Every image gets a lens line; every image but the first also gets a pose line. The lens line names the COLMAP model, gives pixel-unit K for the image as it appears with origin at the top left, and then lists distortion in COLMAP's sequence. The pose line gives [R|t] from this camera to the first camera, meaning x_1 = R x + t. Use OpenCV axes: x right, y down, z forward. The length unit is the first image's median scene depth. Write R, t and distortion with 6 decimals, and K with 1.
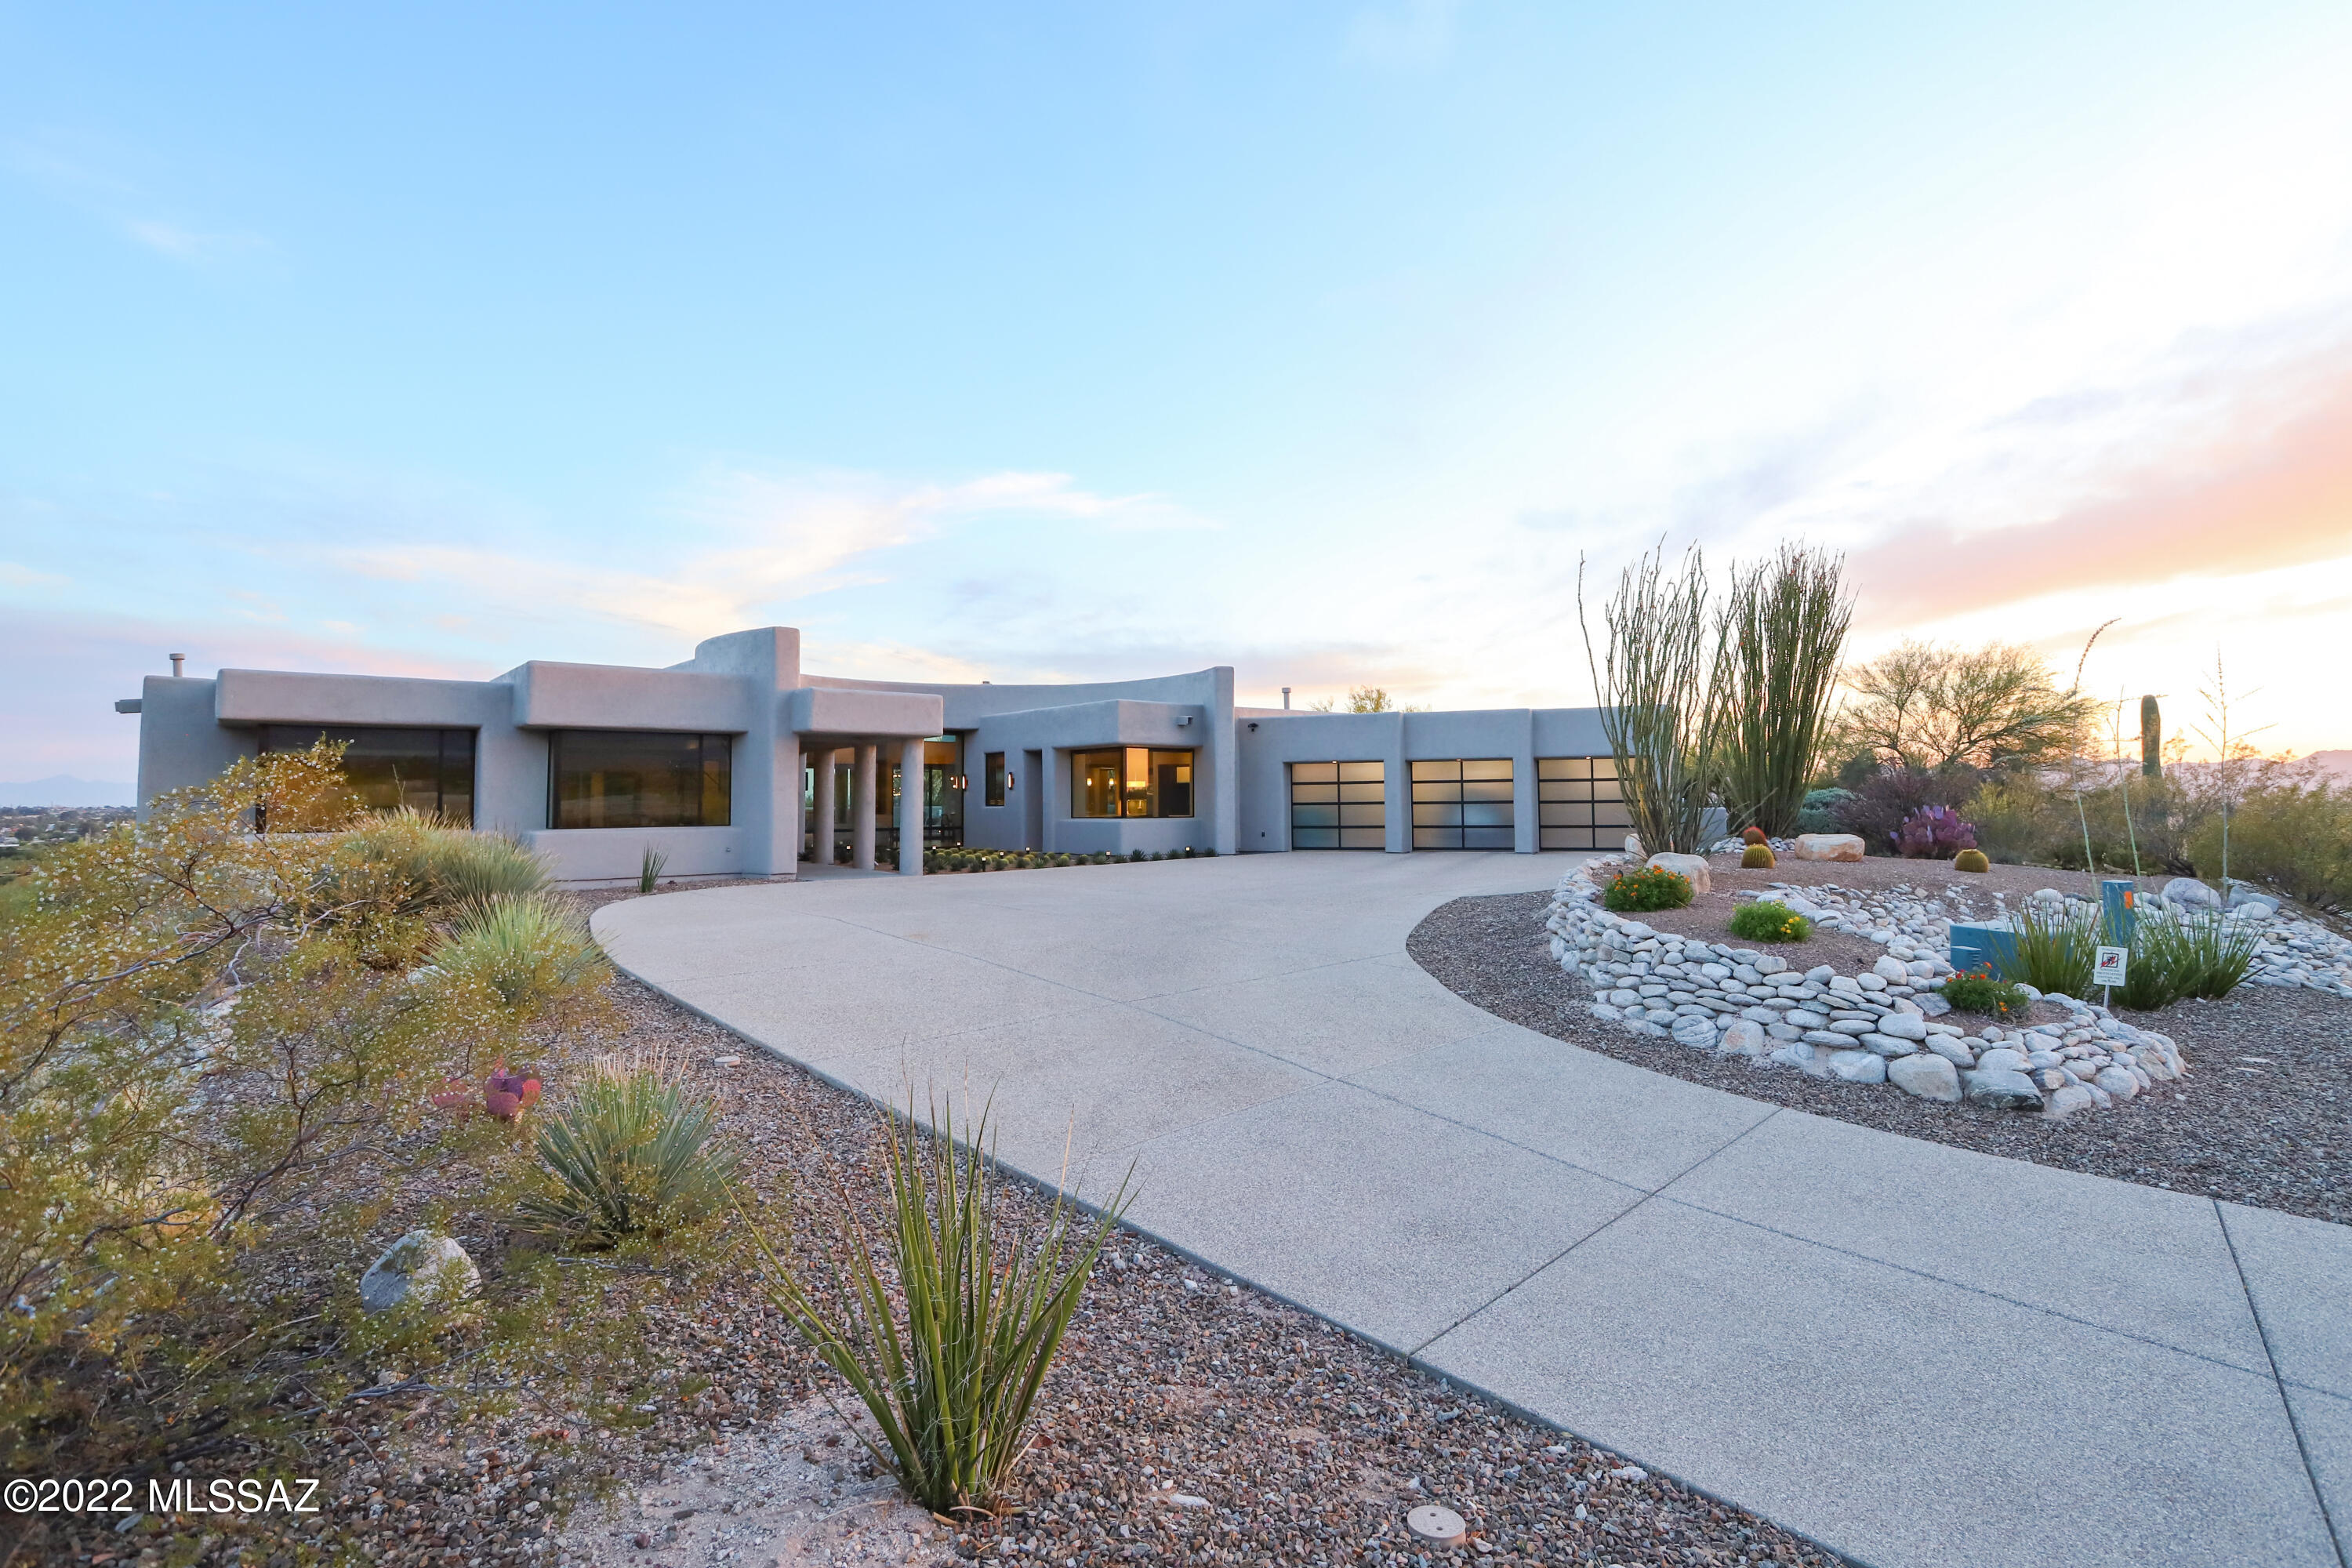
lens RADIAL K [[1311.8, 0, 1176.0], [0, 1311.8, 784.0], [0, 0, 1]] dist [-0.004495, 0.000539]
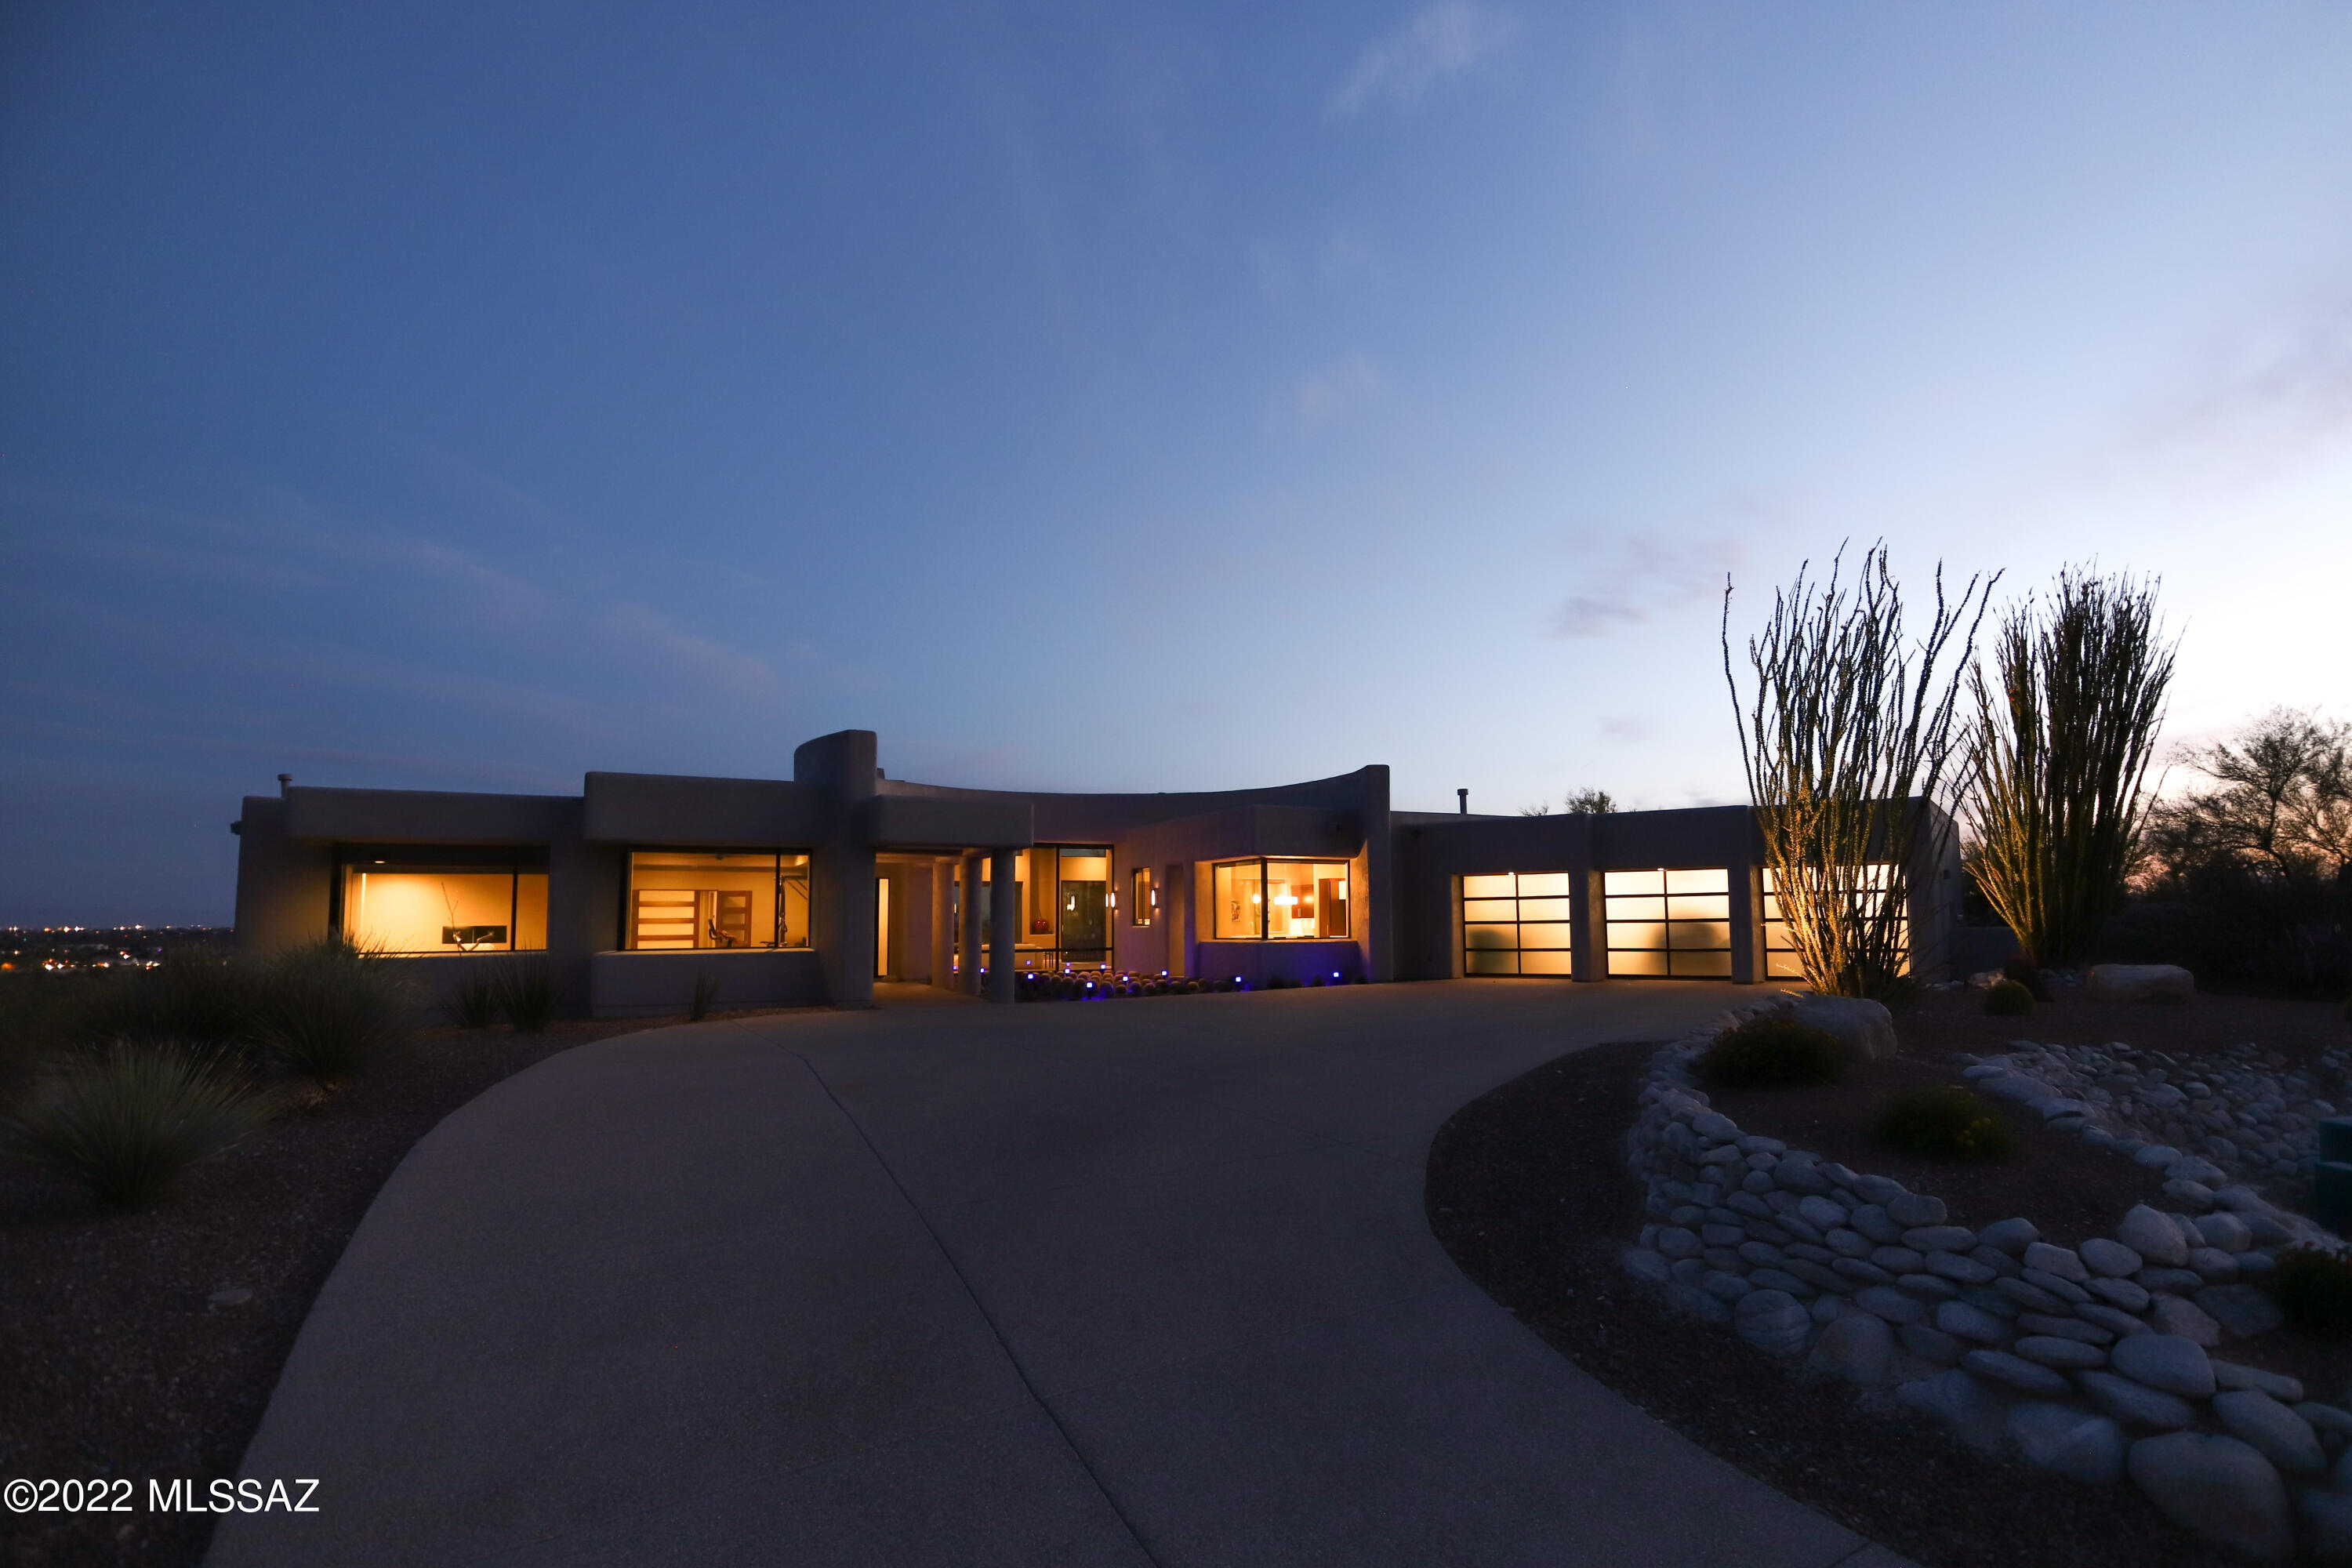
lens RADIAL K [[1286.2, 0, 1174.4], [0, 1286.2, 845.0], [0, 0, 1]] dist [-0.015595, 0.002120]
pose [[0.974878, -0.014244, -0.222282, 0.248475], [0.004075, 0.998927, -0.046144, 0.006465], [0.222701, 0.044079, 0.973890, 0.363028]]
